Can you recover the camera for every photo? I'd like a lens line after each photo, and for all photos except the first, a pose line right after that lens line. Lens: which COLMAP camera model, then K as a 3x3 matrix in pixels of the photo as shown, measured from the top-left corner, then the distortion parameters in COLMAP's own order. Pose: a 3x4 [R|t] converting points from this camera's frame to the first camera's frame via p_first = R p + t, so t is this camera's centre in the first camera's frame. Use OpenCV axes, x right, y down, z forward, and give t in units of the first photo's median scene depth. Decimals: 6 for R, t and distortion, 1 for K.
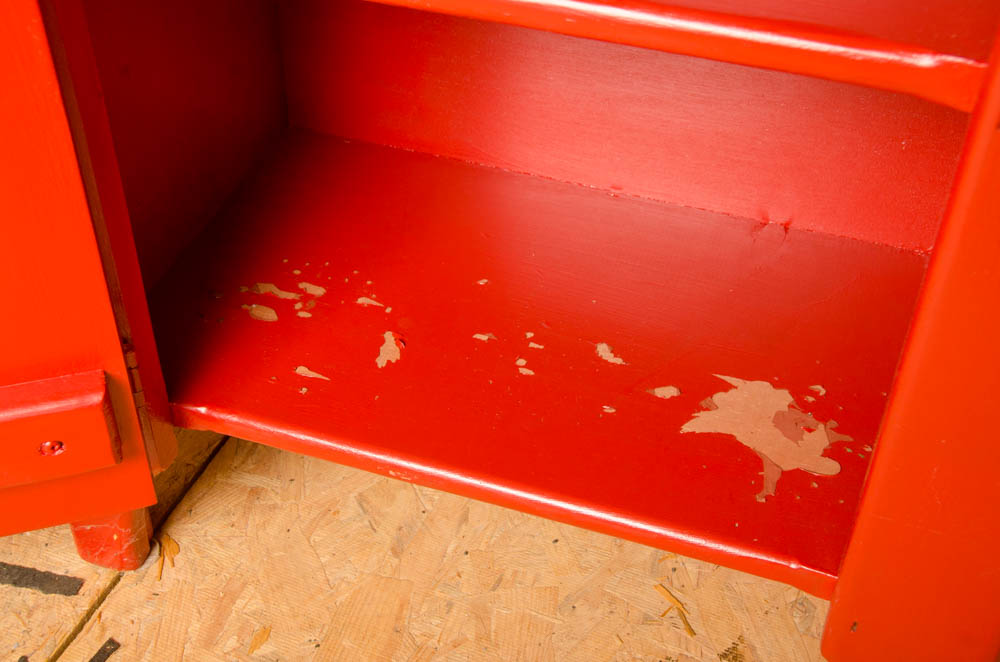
lens RADIAL K [[1365.7, 0, 498.0], [0, 1365.7, 330.6], [0, 0, 1]] dist [0.055556, 0.000000]
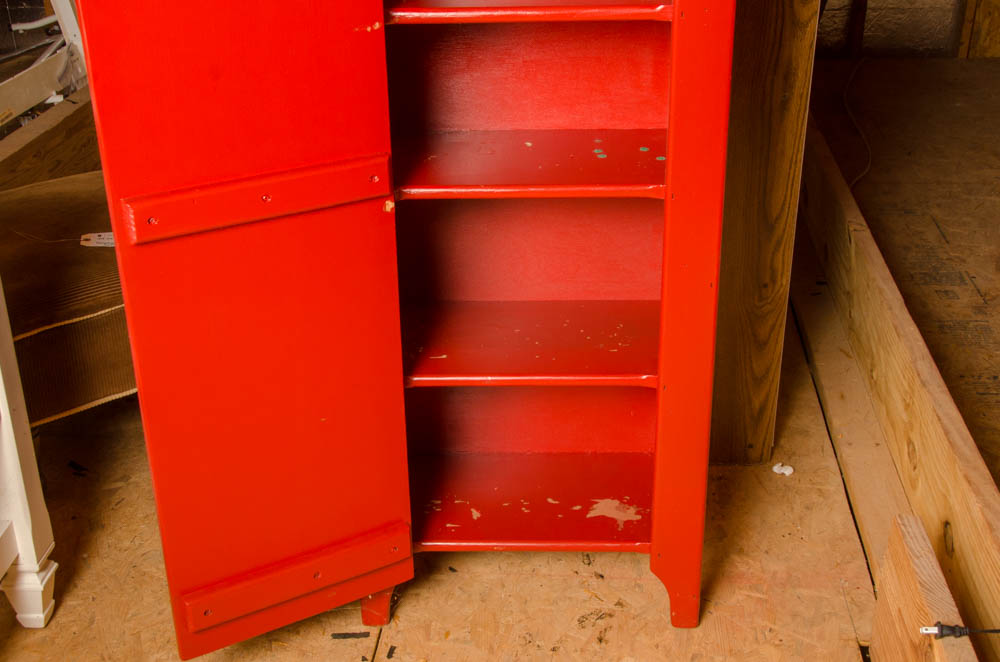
lens RADIAL K [[1176.6, 0, 503.2], [0, 1176.6, 333.3], [0, 0, 1]] dist [0.018067, 0.000000]
pose [[0.961491, -0.148314, 0.231381, -0.534528], [0.207526, 0.943751, -0.257424, 0.300190], [-0.180187, 0.295529, 0.938187, -1.365405]]
